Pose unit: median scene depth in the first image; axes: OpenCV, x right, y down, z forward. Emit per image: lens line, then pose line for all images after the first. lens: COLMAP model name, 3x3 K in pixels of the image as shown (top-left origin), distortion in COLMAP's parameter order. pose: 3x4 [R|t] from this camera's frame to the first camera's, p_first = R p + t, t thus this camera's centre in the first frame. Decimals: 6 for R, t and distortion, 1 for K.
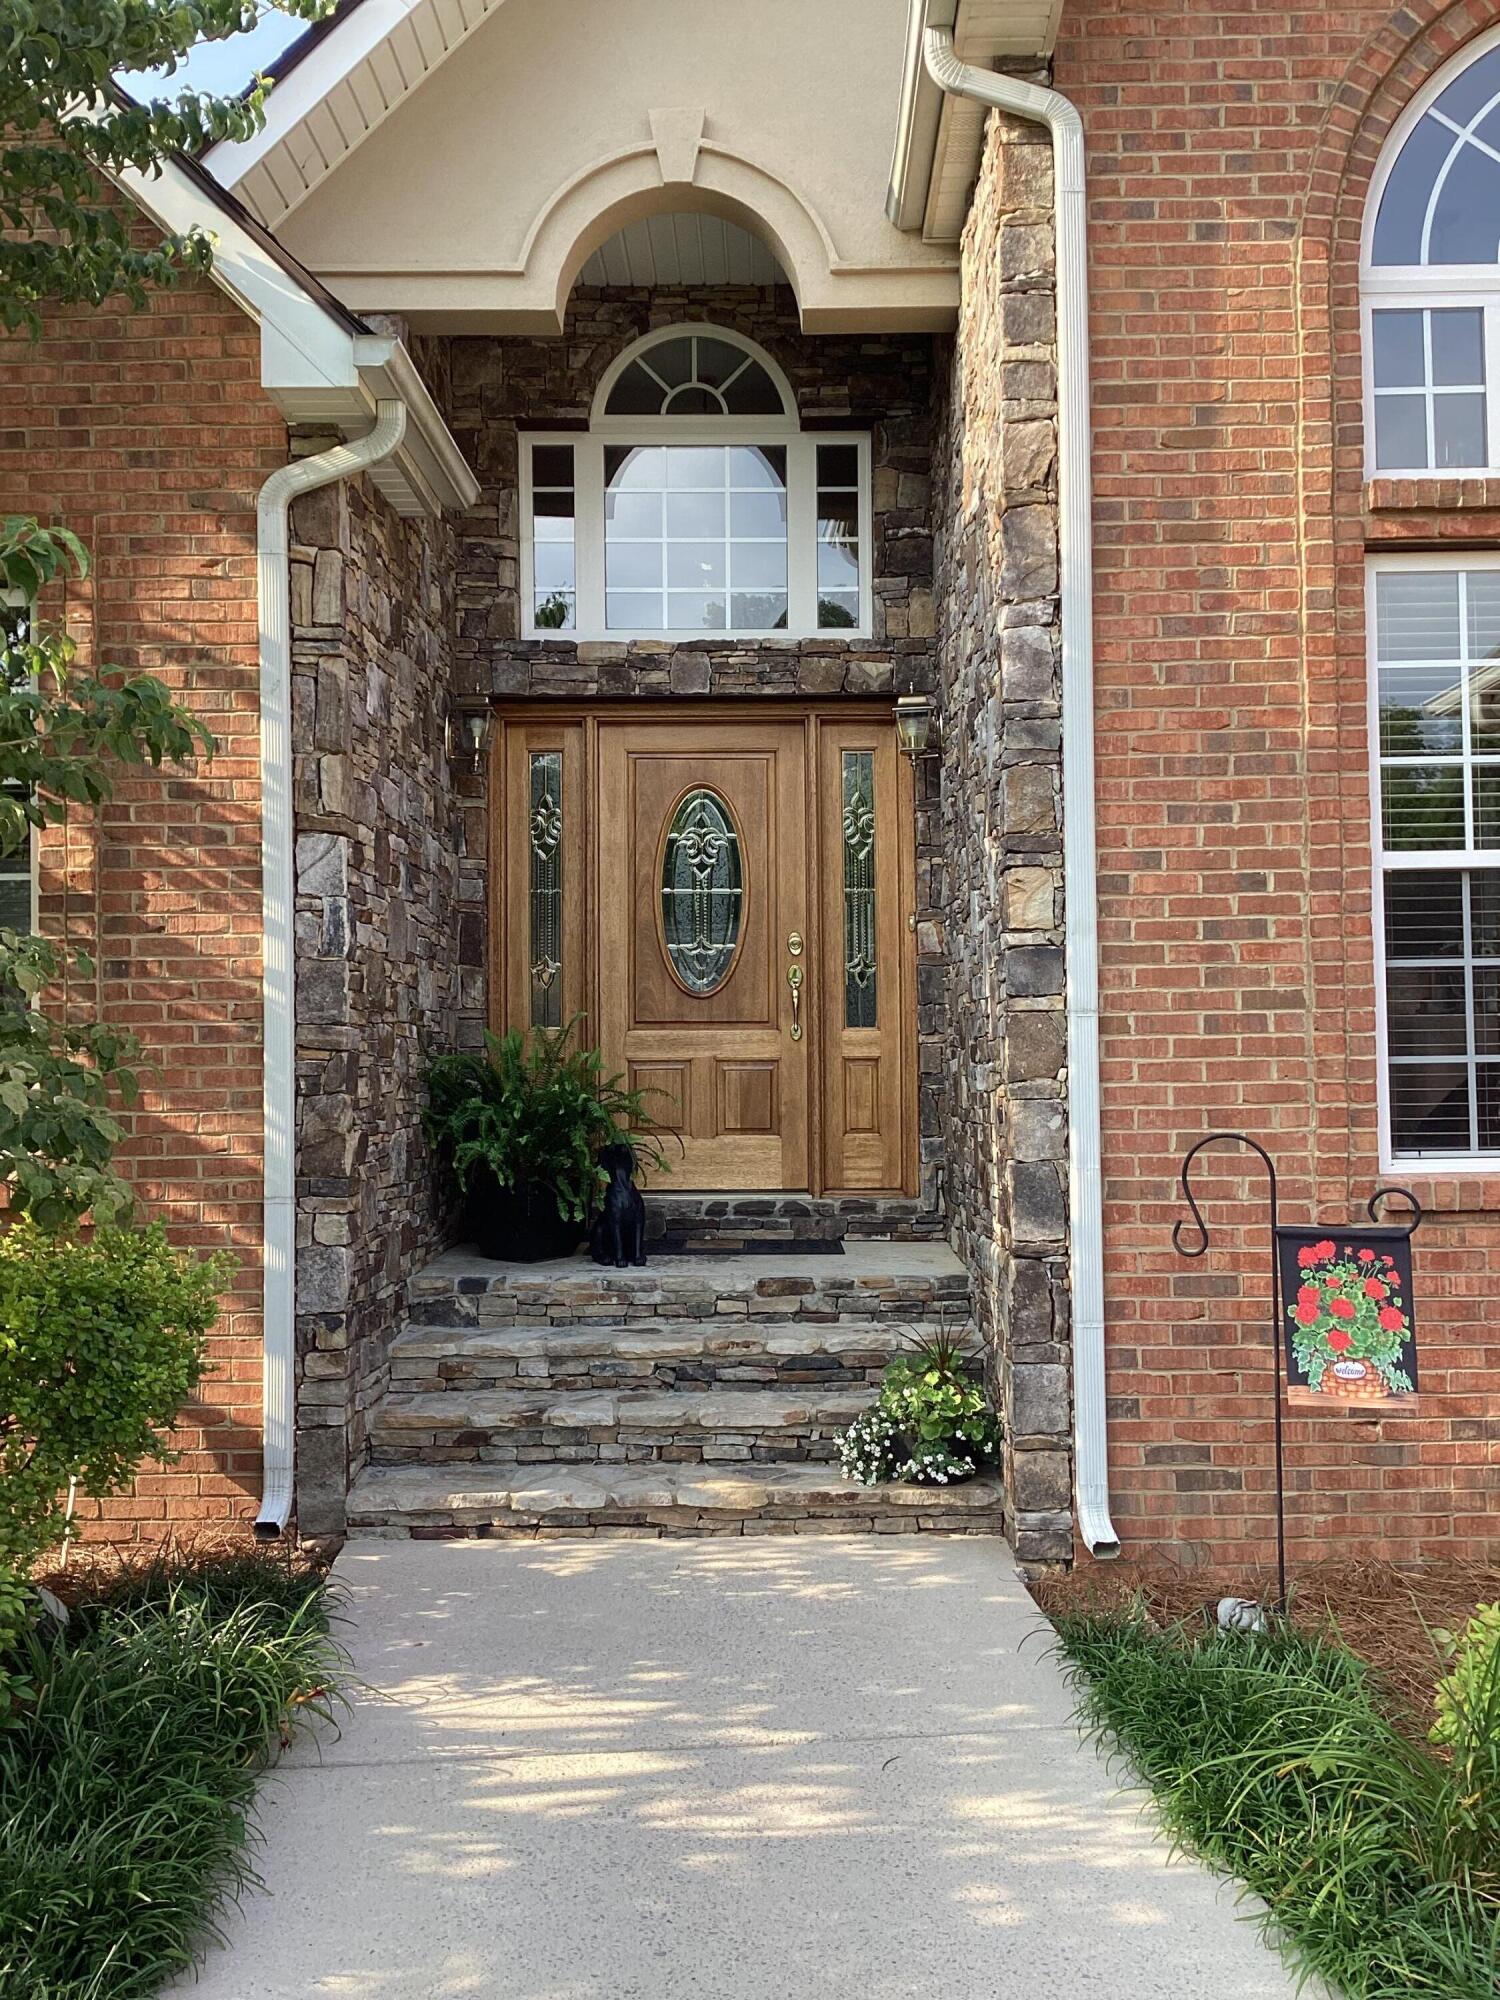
lens RADIAL K [[1811.2, 0, 740.0], [0, 1811.2, 996.0], [0, 0, 1]] dist [0.077280, 0.000000]
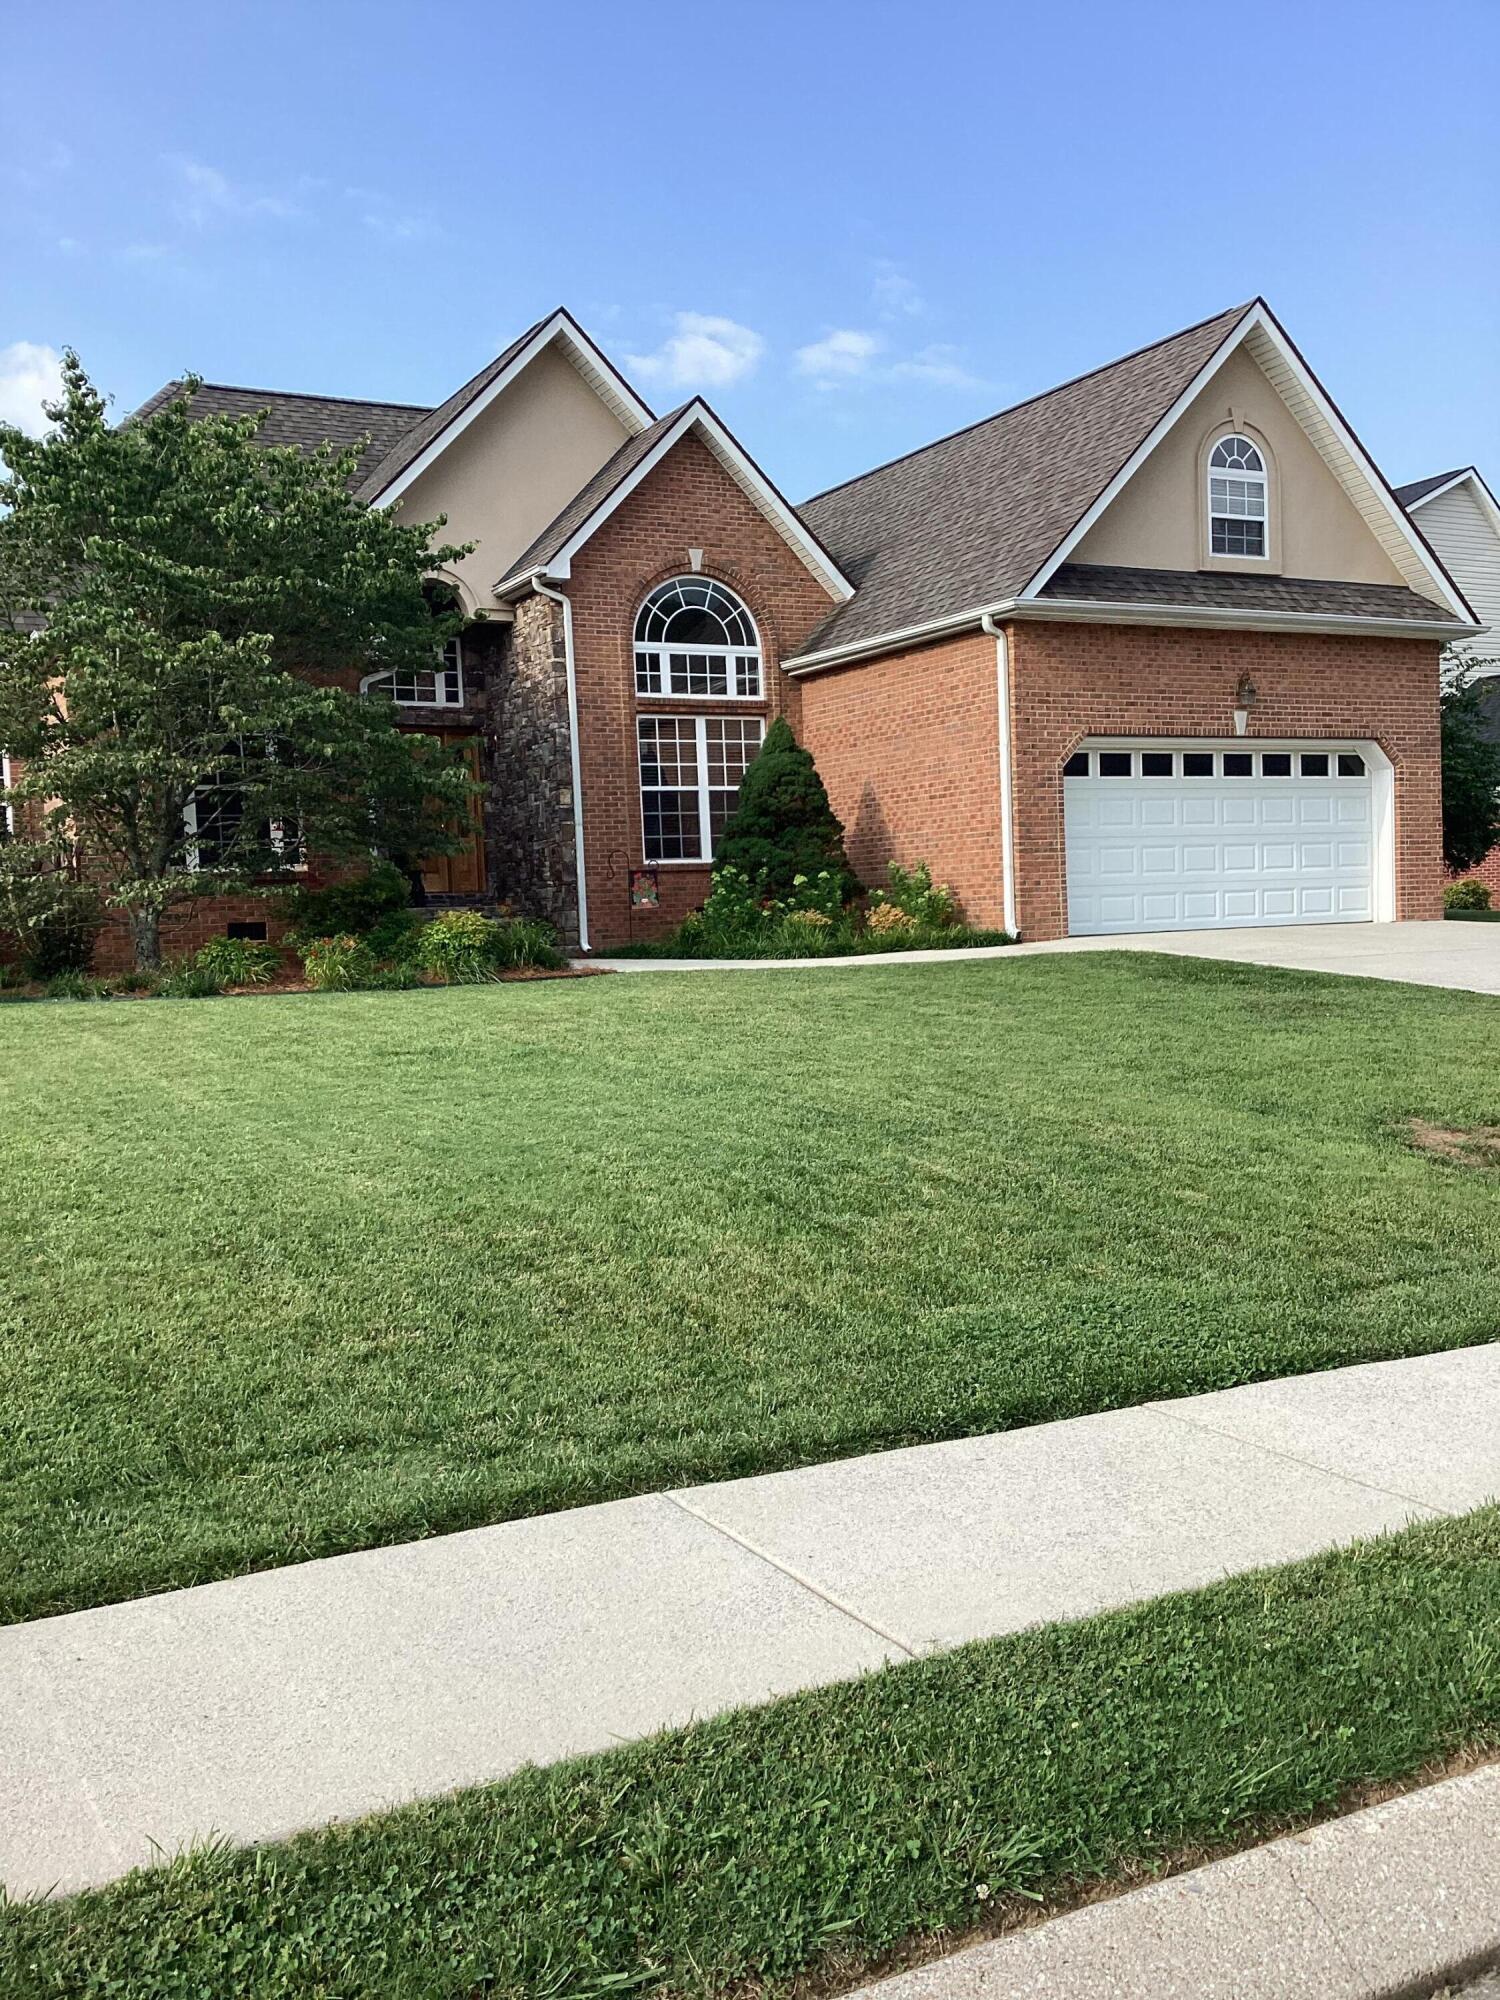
lens RADIAL K [[1811.2, 0, 748.3], [0, 1811.2, 1003.6], [0, 0, 1]] dist [0.077280, 0.000000]
pose [[0.875012, -0.044372, 0.482064, -1.445270], [0.012811, 0.997564, 0.068568, 0.133465], [-0.483932, -0.053822, 0.873449, -2.741283]]
